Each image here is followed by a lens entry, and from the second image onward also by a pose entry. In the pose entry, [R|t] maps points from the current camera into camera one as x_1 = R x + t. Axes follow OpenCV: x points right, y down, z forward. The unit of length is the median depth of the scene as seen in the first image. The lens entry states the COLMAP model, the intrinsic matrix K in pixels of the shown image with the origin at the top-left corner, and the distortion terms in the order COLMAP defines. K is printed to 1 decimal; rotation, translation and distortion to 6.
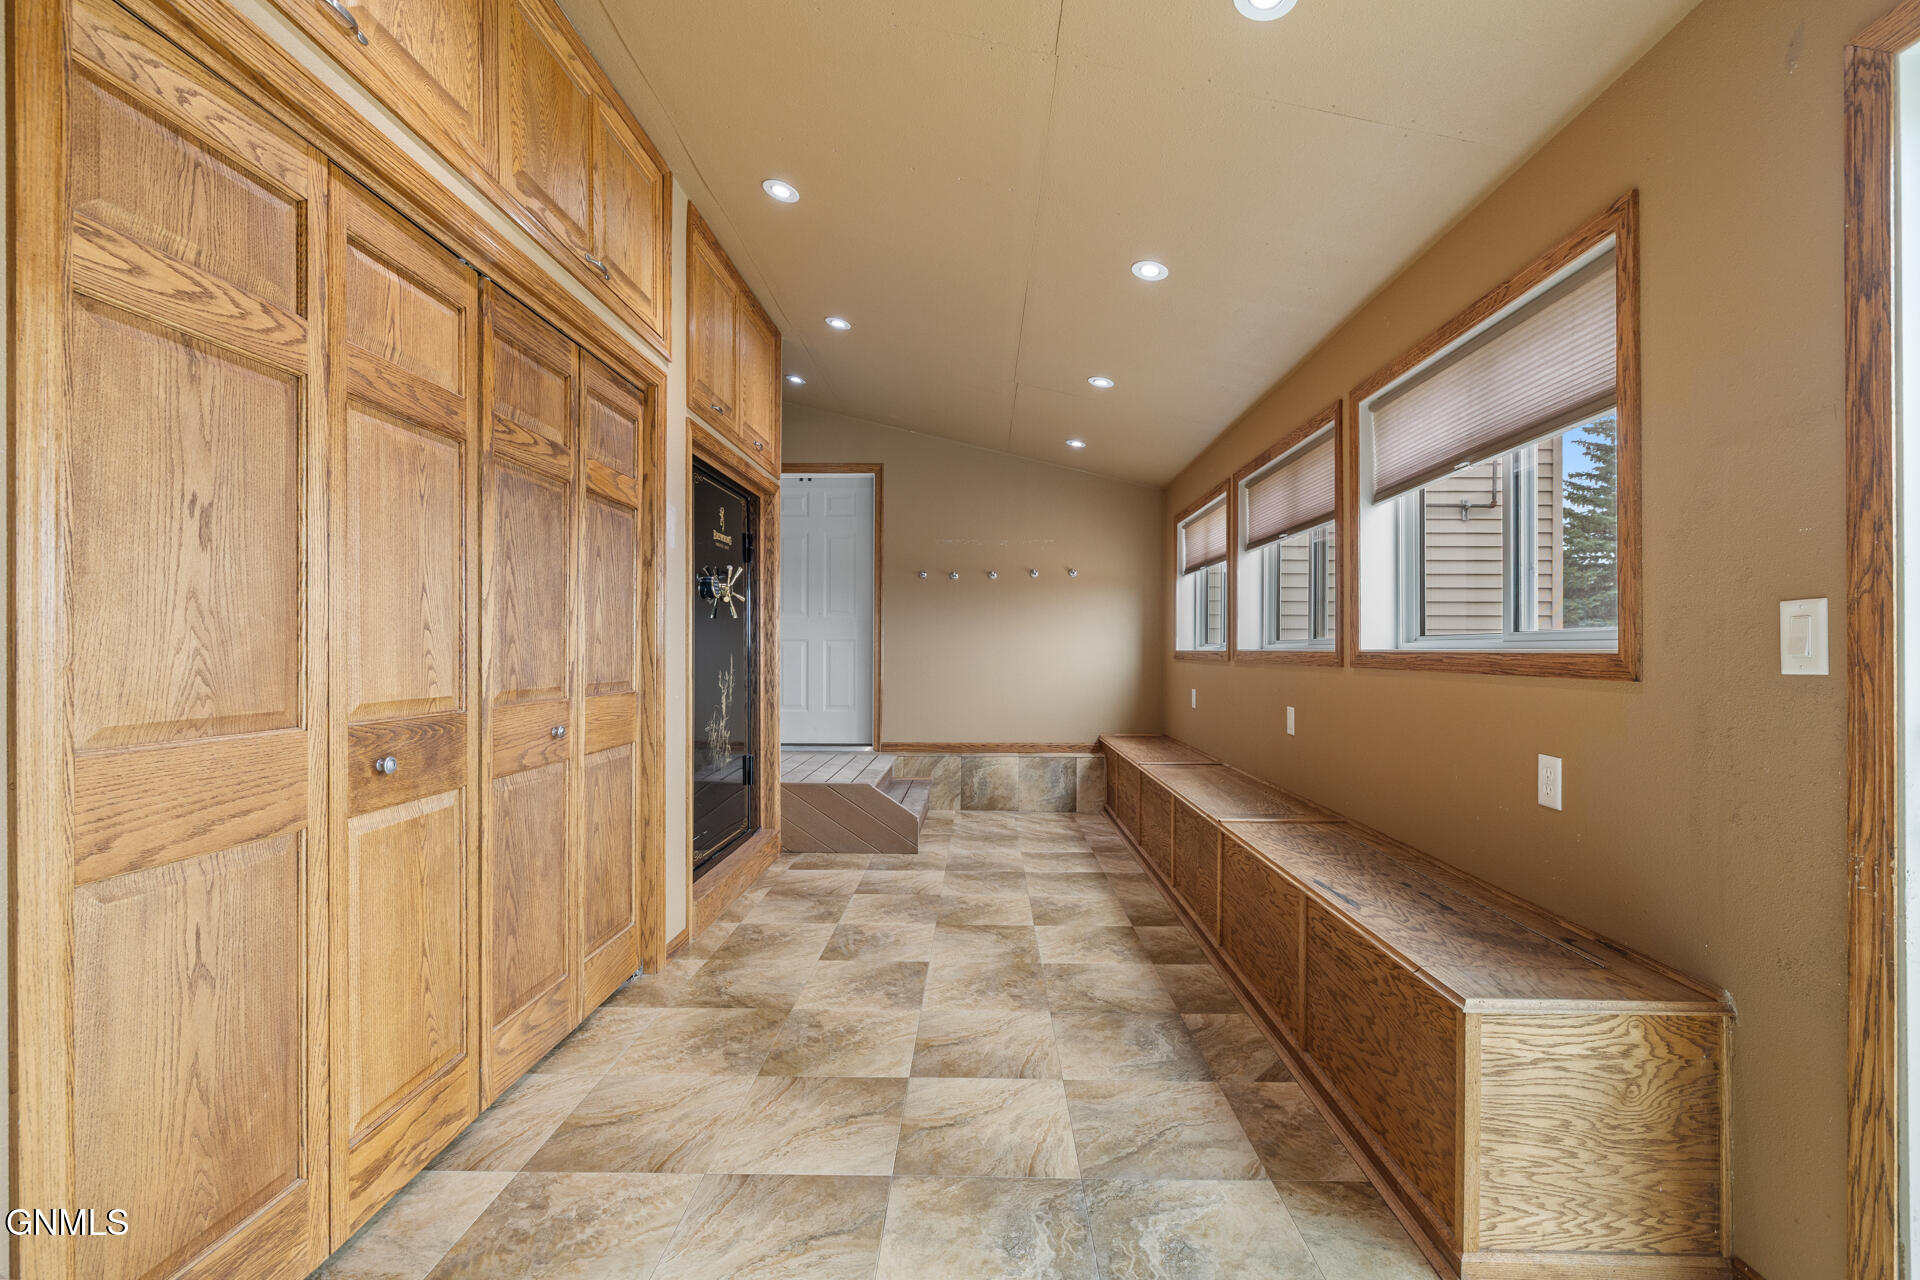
lens RADIAL K [[821.2, 0, 970.2], [0, 821.2, 652.6], [0, 0, 1]] dist [0.000095, 0.000254]
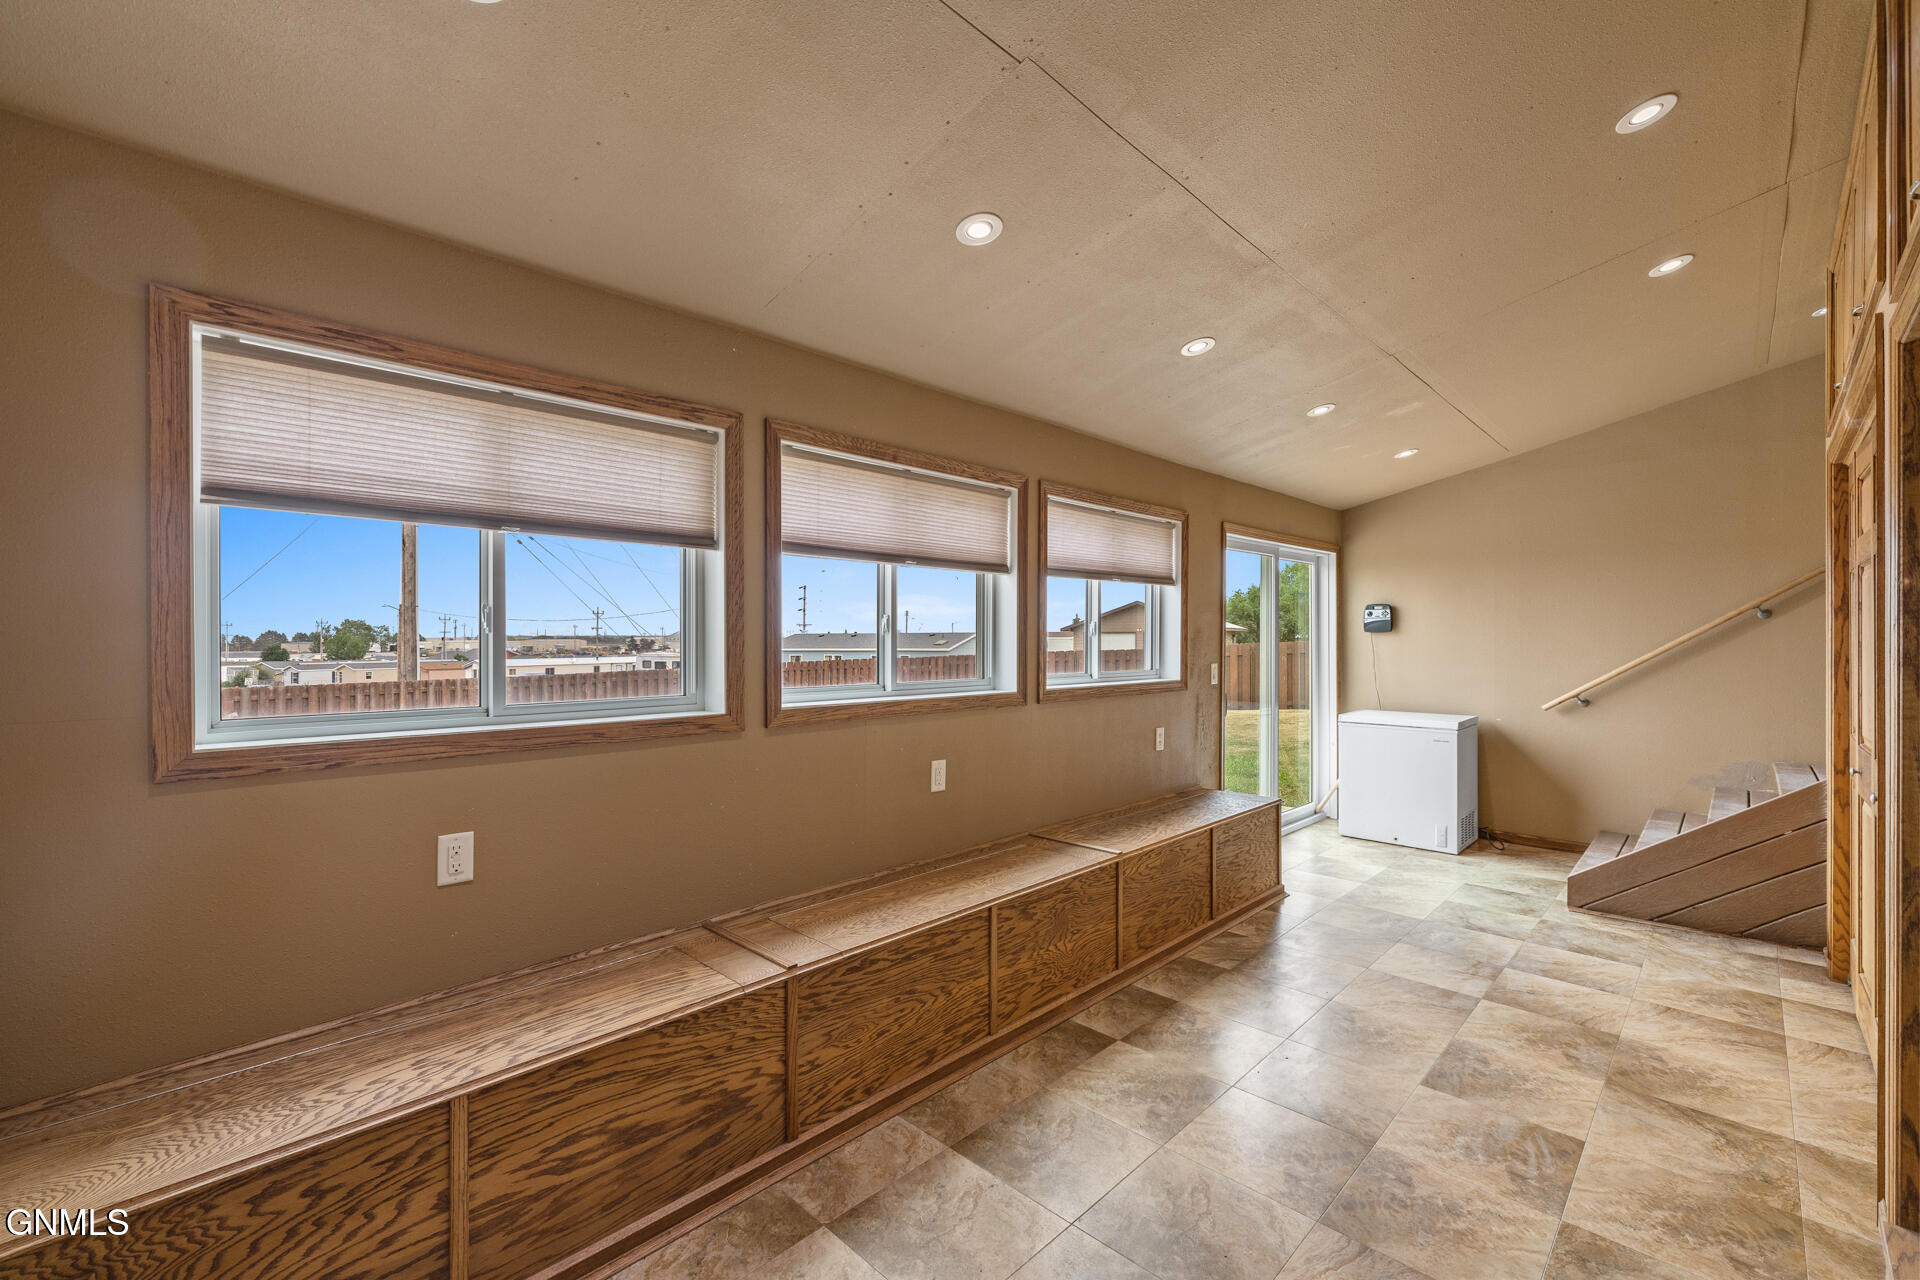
lens RADIAL K [[809.9, 0, 961.3], [0, 809.9, 633.7], [0, 0, 1]] dist [-0.001144, 0.000147]
pose [[-0.727664, 0.001776, 0.685931, -0.372422], [0.001217, 0.999998, -0.001298, -0.112026], [-0.685932, -0.000110, -0.727665, 2.583780]]
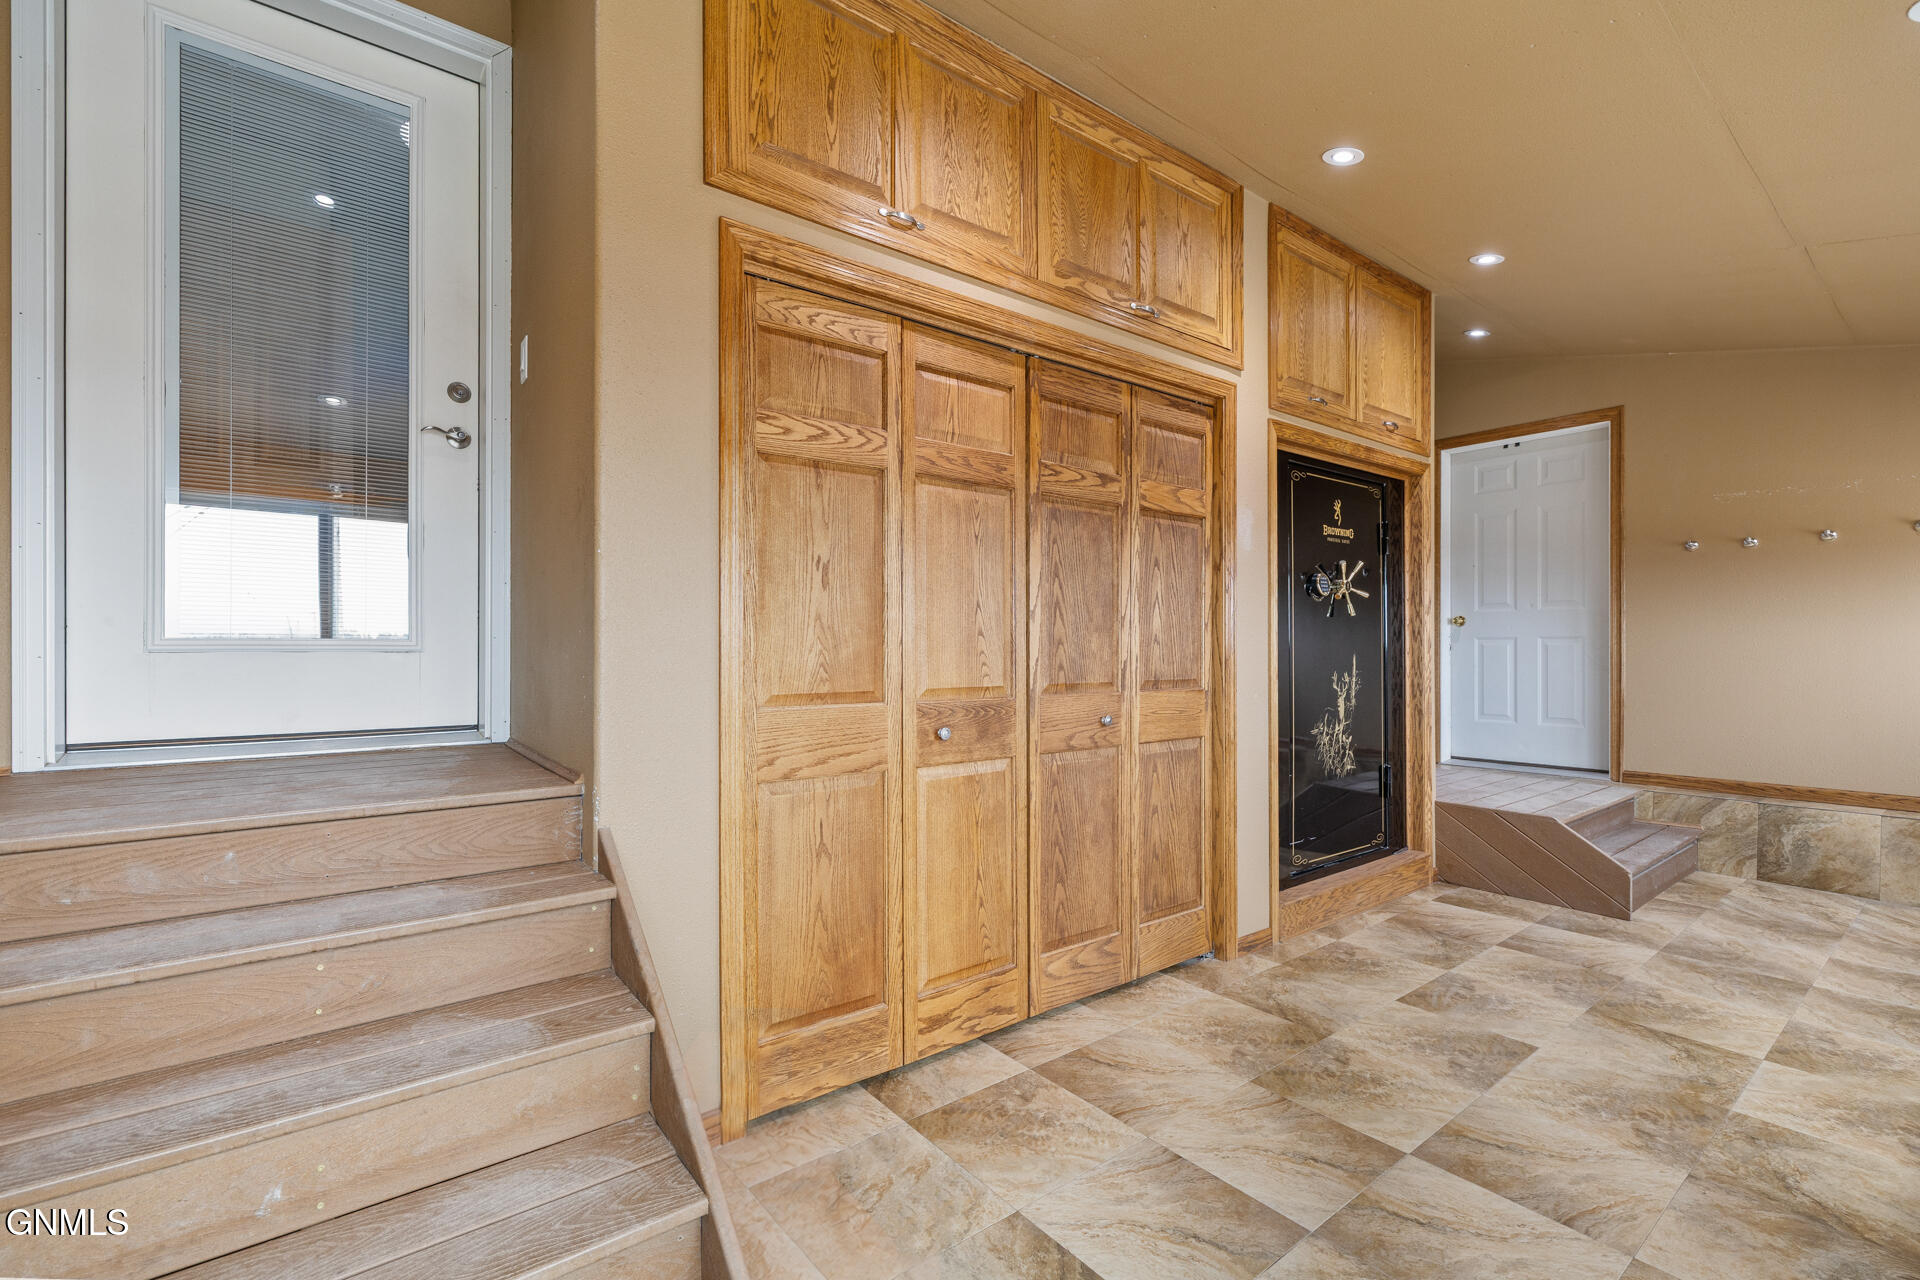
lens RADIAL K [[836.9, 0, 967.6], [0, 836.9, 646.1], [0, 0, 1]] dist [-0.000840, -0.000280]
pose [[0.630178, -0.007007, -0.776419, 0.306287], [0.000533, 0.999963, -0.008592, 0.000688], [0.776450, 0.005001, 0.630158, 0.098656]]
